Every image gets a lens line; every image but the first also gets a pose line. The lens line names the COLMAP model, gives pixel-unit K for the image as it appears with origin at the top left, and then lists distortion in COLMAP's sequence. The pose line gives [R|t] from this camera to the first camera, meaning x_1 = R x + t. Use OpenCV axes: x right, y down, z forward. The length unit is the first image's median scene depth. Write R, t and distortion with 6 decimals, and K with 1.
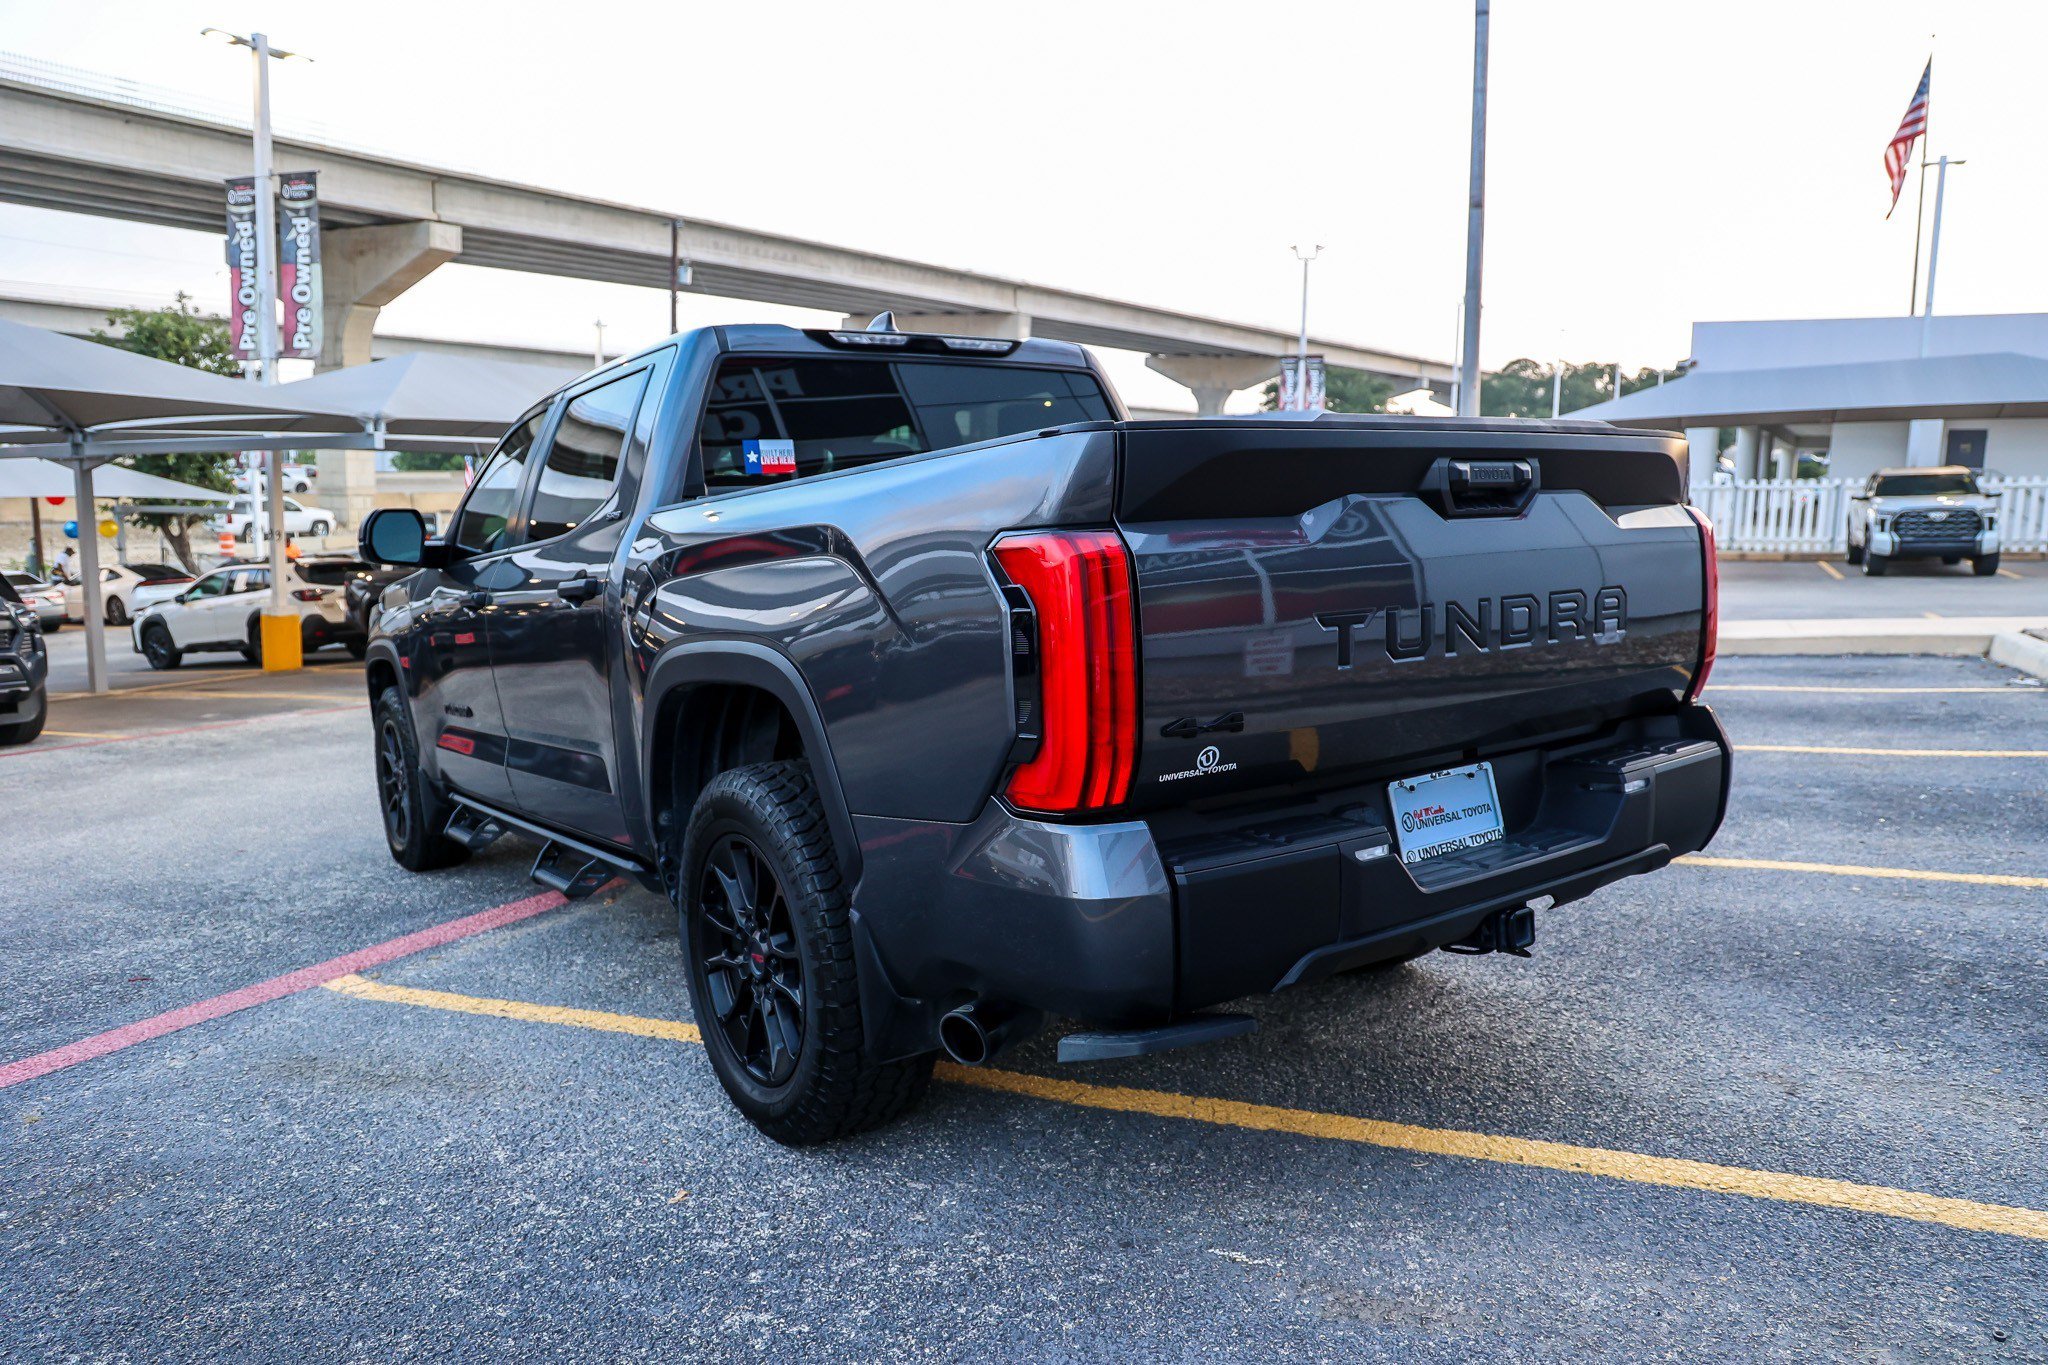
lens RADIAL K [[1399.6, 0, 1023.6], [0, 1399.6, 675.3], [0, 0, 1]] dist [-0.090968, 0.060063]
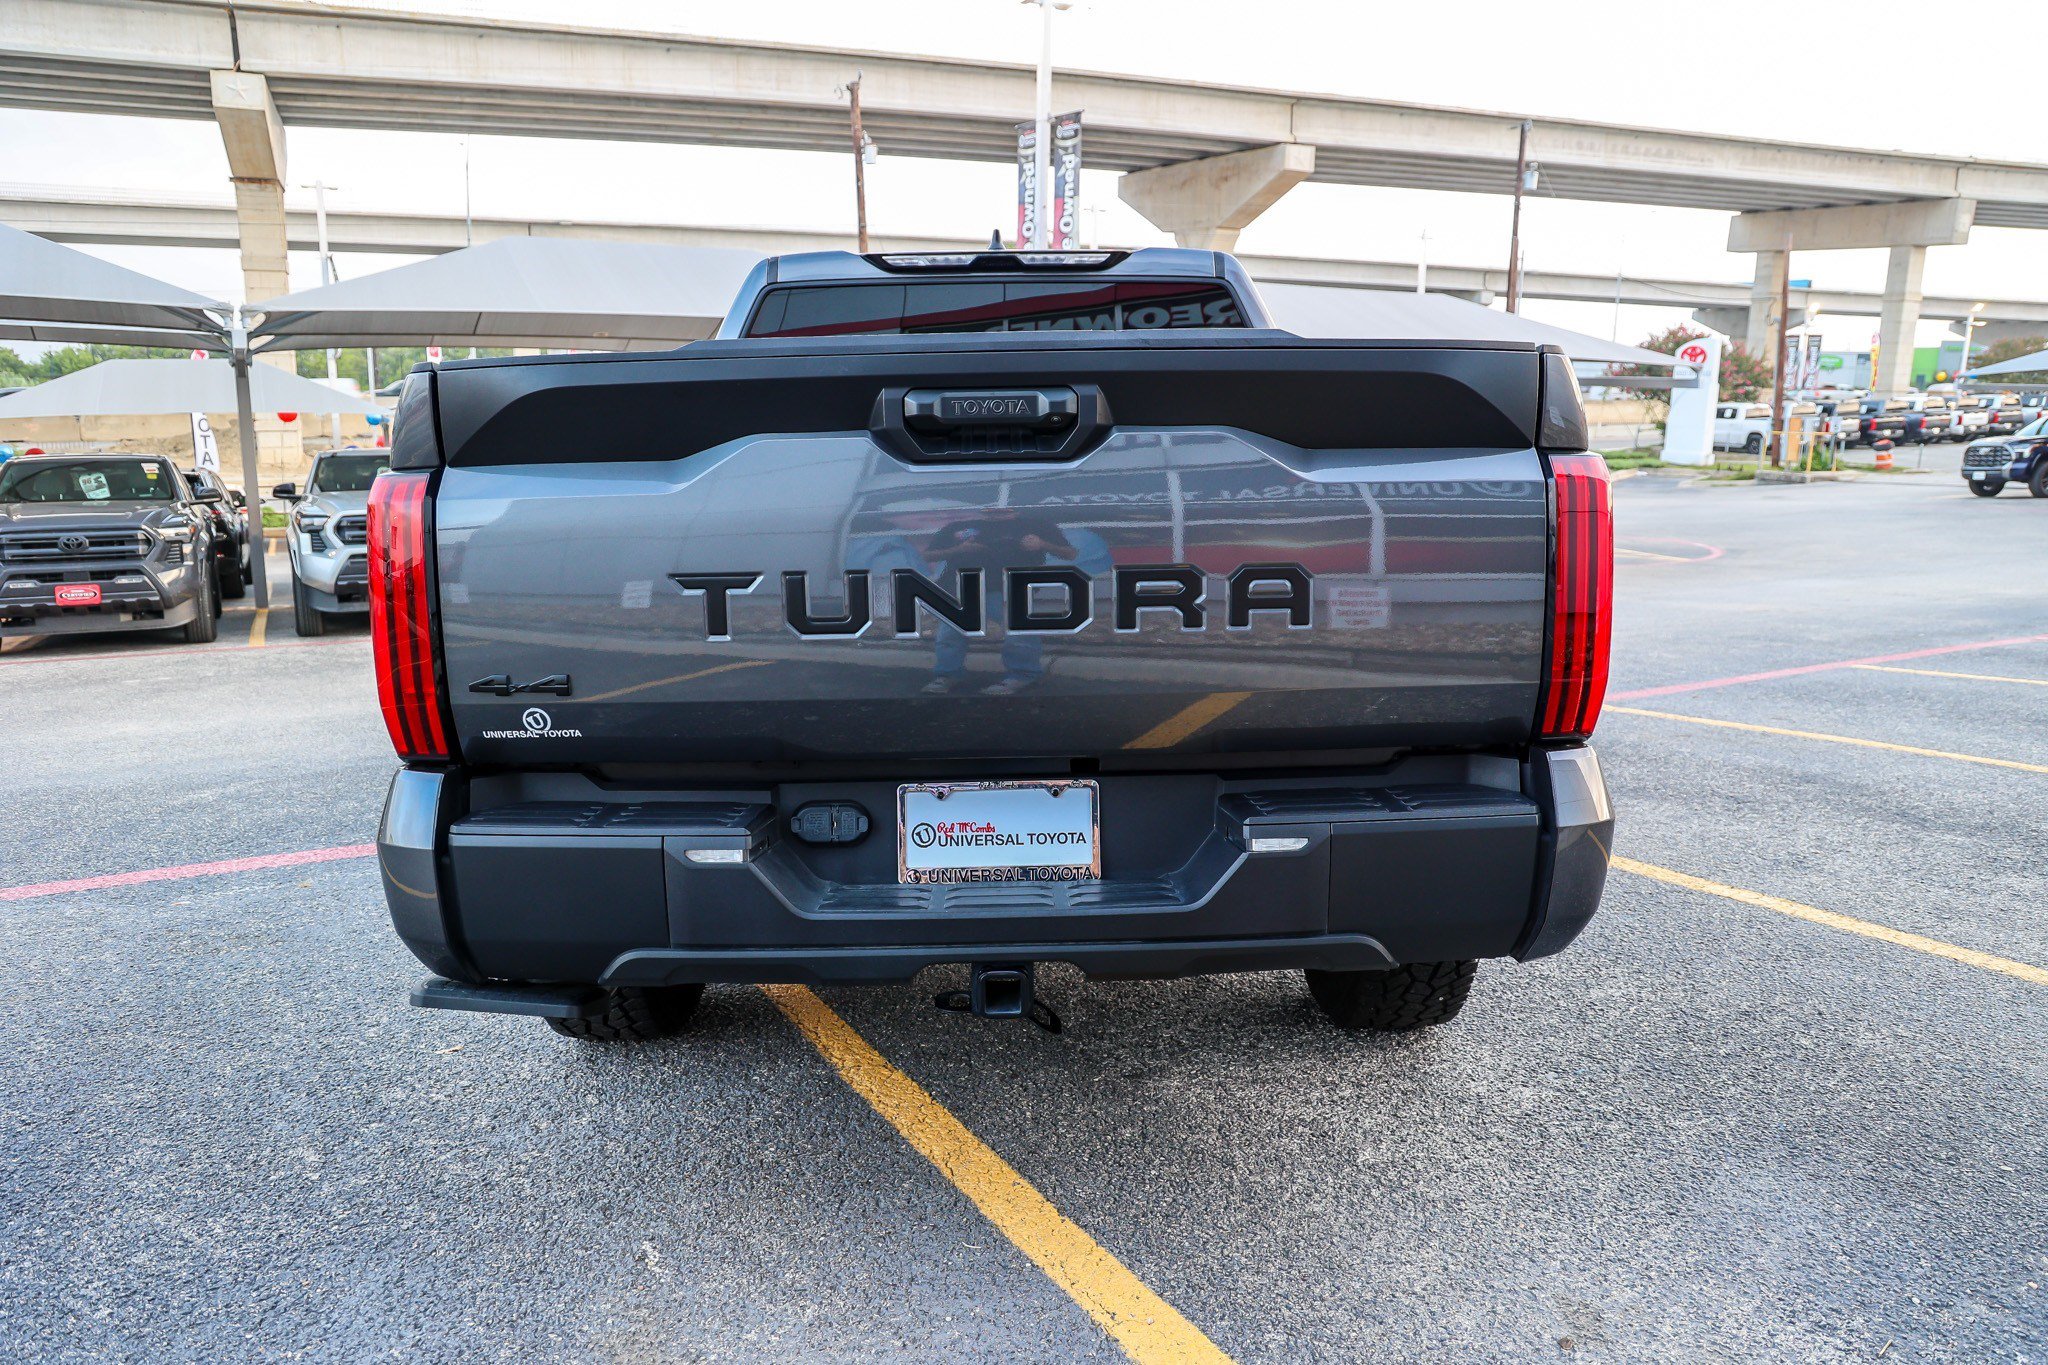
lens RADIAL K [[1399.6, 0, 1023.6], [0, 1399.6, 675.3], [0, 0, 1]] dist [-0.090968, 0.060063]
pose [[0.824392, 0.106226, -0.555962, 0.079519], [-0.072810, 0.993973, 0.081951, -0.006122], [0.561317, -0.027080, 0.827158, 0.036496]]
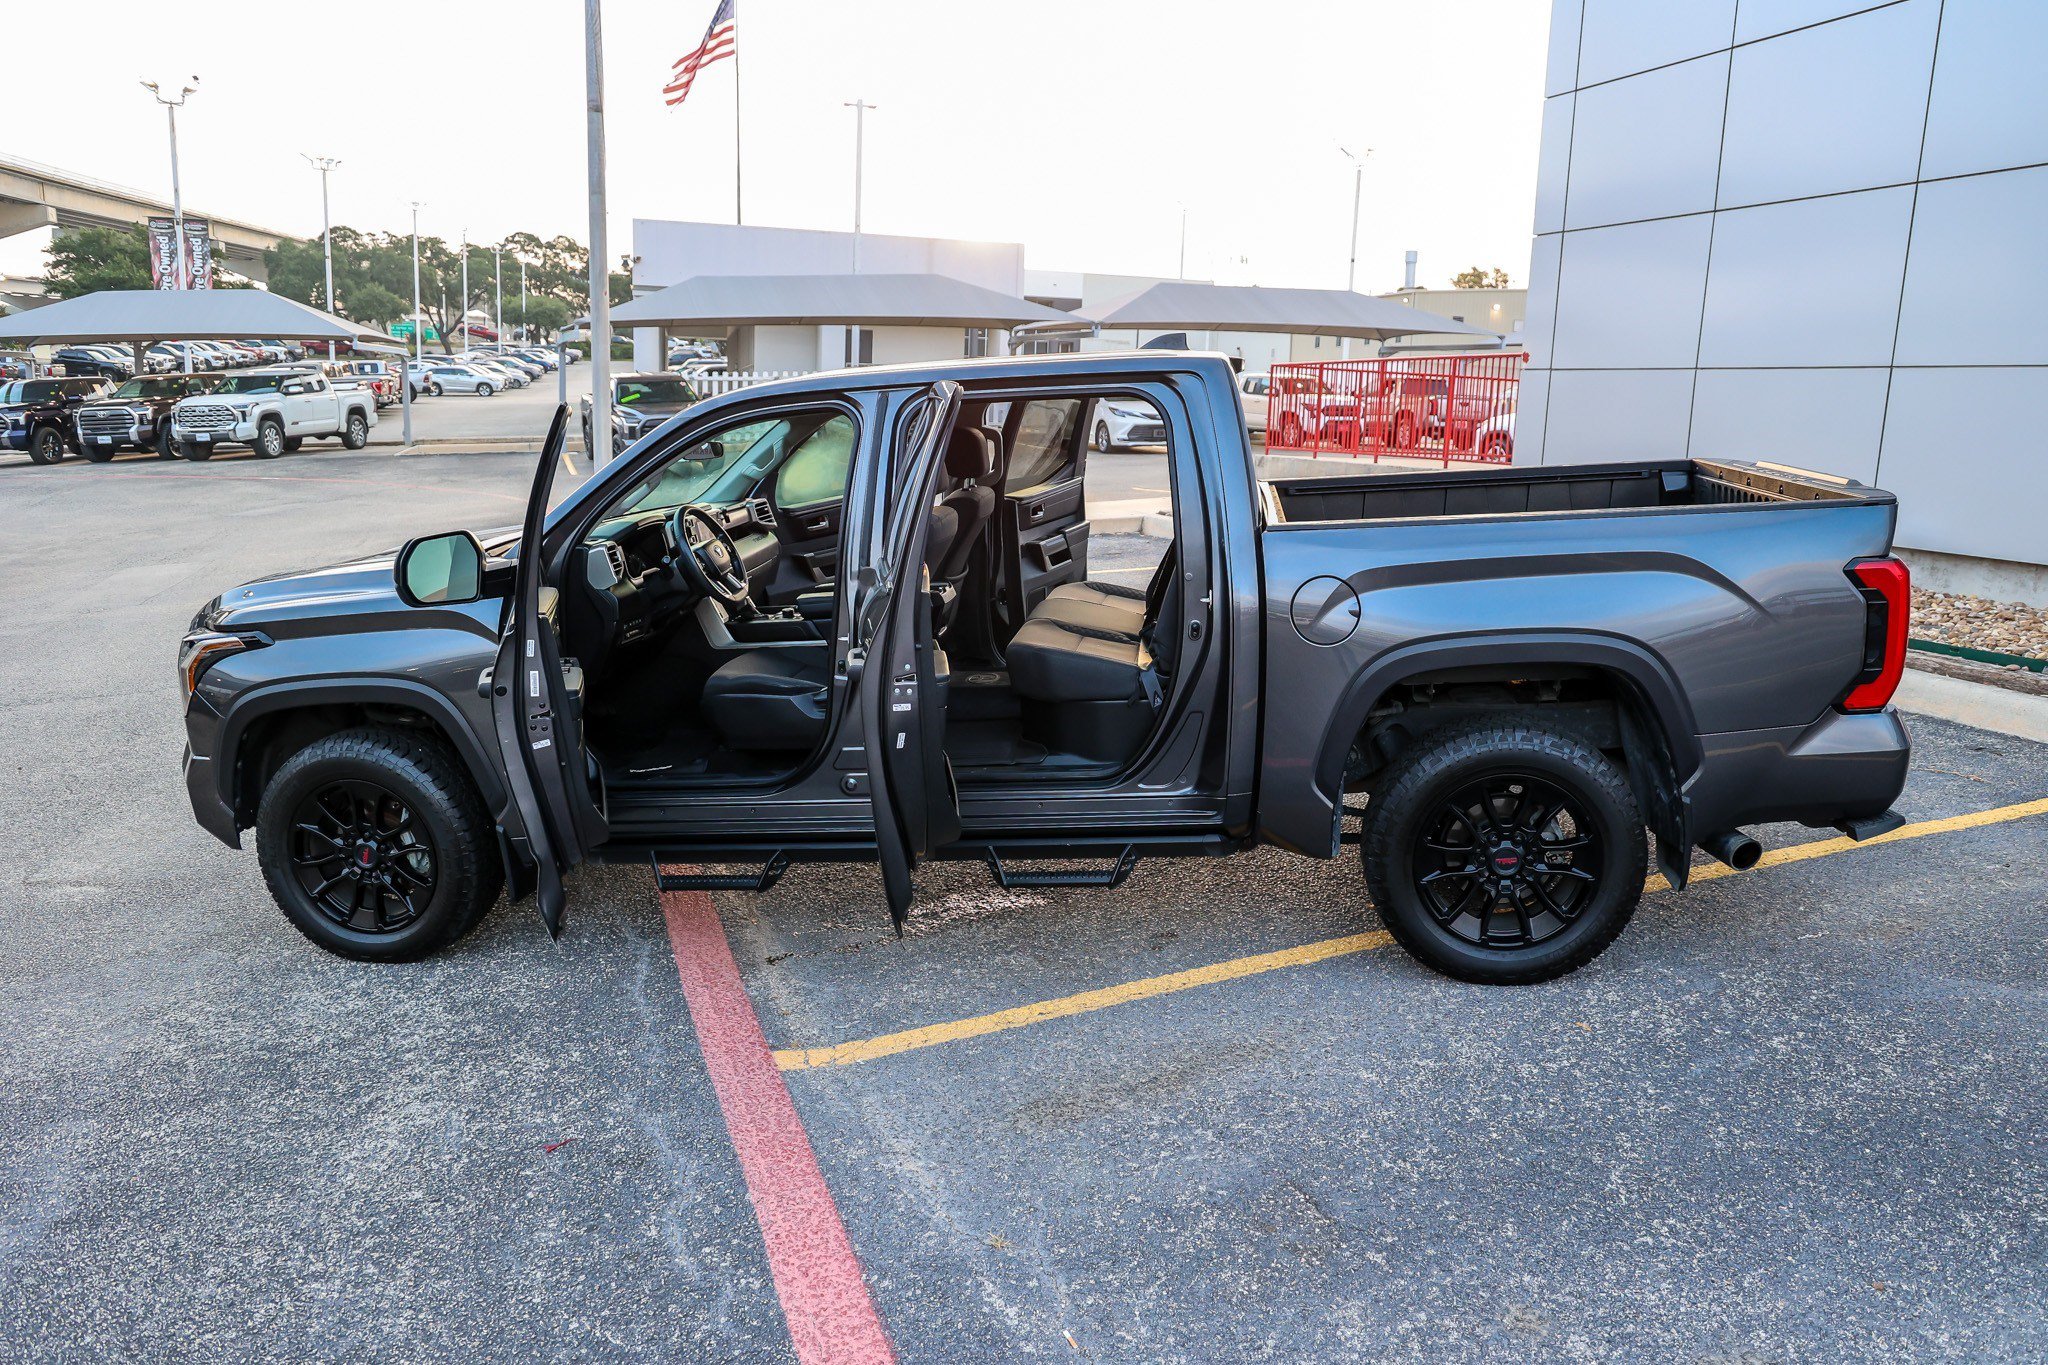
lens RADIAL K [[1417.3, 0, 1024.0], [0, 1417.3, 682.5], [0, 0, 1]] dist [-0.100920, 0.077587]
pose [[0.693539, -0.138689, 0.706944, -0.178511], [0.074714, 0.989850, 0.120893, -0.021063], [-0.716535, -0.031026, 0.696861, 0.046398]]
